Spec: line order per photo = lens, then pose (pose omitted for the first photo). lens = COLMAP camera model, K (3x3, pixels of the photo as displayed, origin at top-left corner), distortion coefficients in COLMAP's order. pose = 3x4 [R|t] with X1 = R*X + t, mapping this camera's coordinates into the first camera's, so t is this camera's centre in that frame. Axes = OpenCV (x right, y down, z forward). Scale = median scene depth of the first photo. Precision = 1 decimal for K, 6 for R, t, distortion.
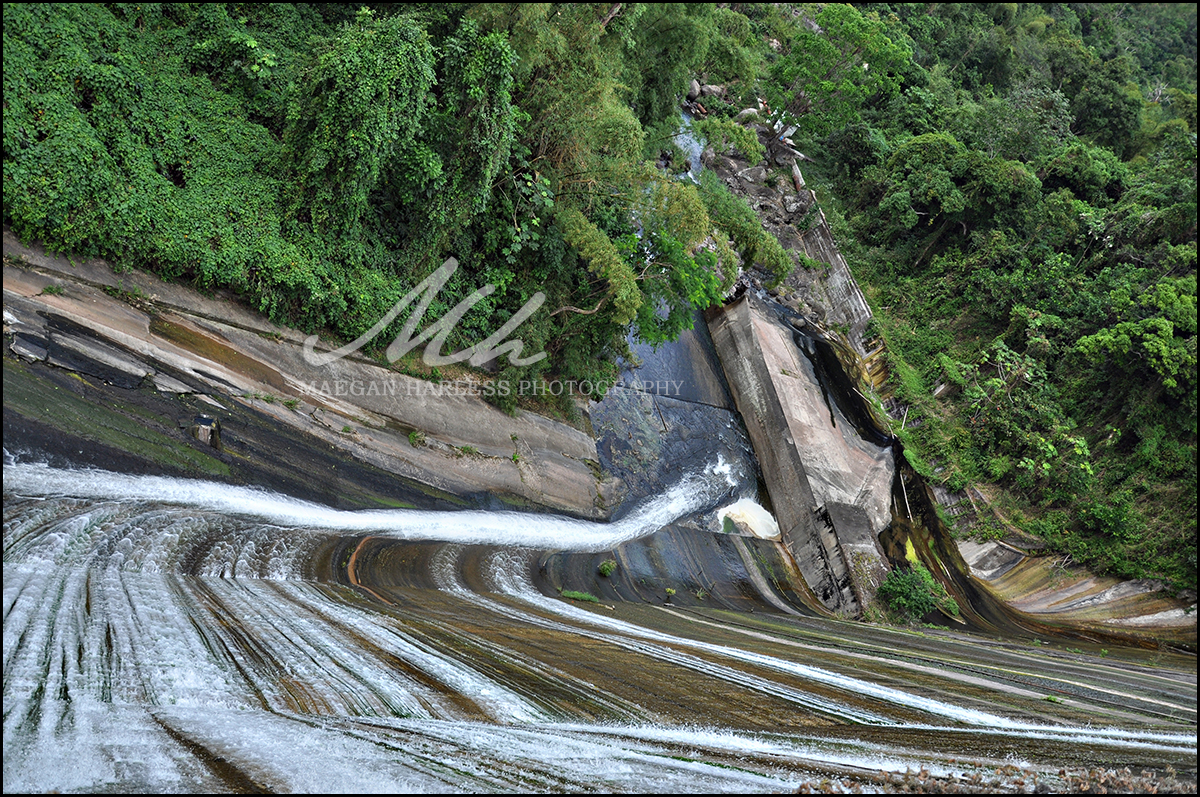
lens RADIAL K [[946.0, 0, 600.0], [0, 946.0, 398.5], [0, 0, 1]] dist [-0.161954, 0.138535]
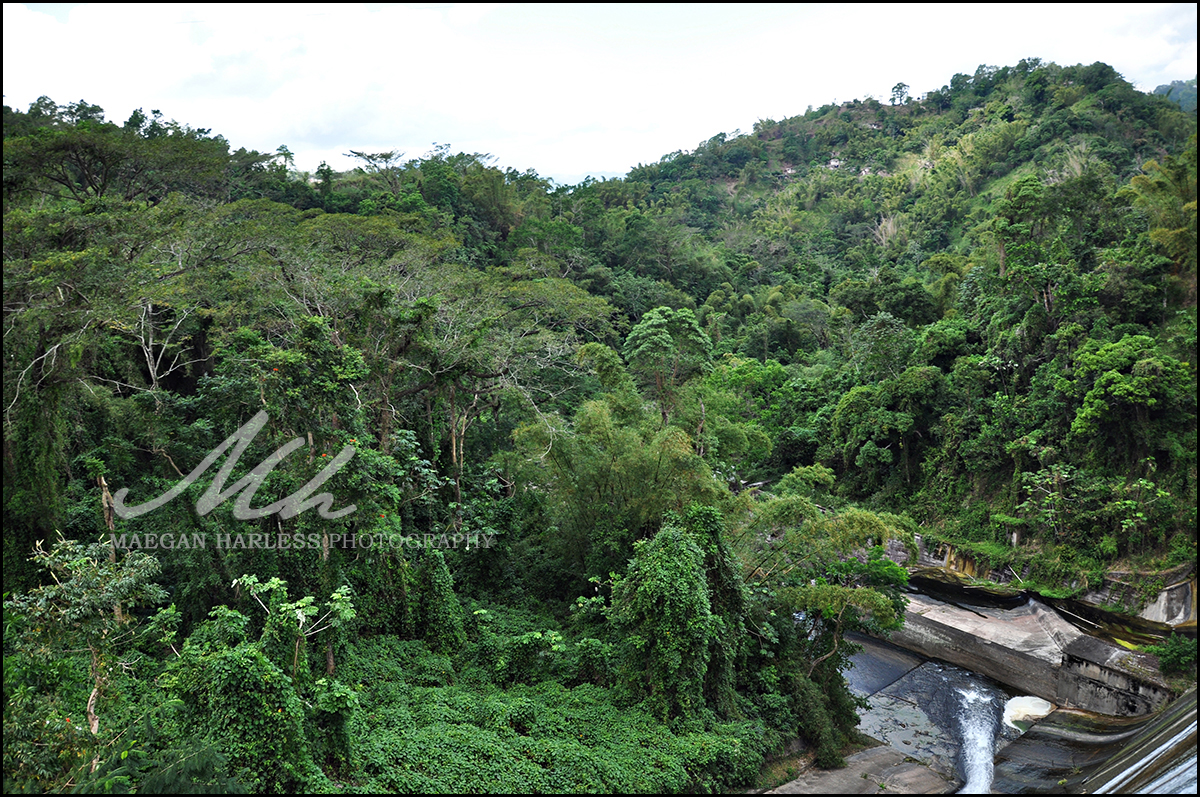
lens RADIAL K [[946.0, 0, 600.0], [0, 946.0, 398.5], [0, 0, 1]] dist [-0.161954, 0.138535]
pose [[0.762583, -0.588876, 0.267753, -0.276050], [0.646145, 0.673529, -0.358965, -0.057911], [0.031047, 0.446748, 0.894121, -0.156115]]
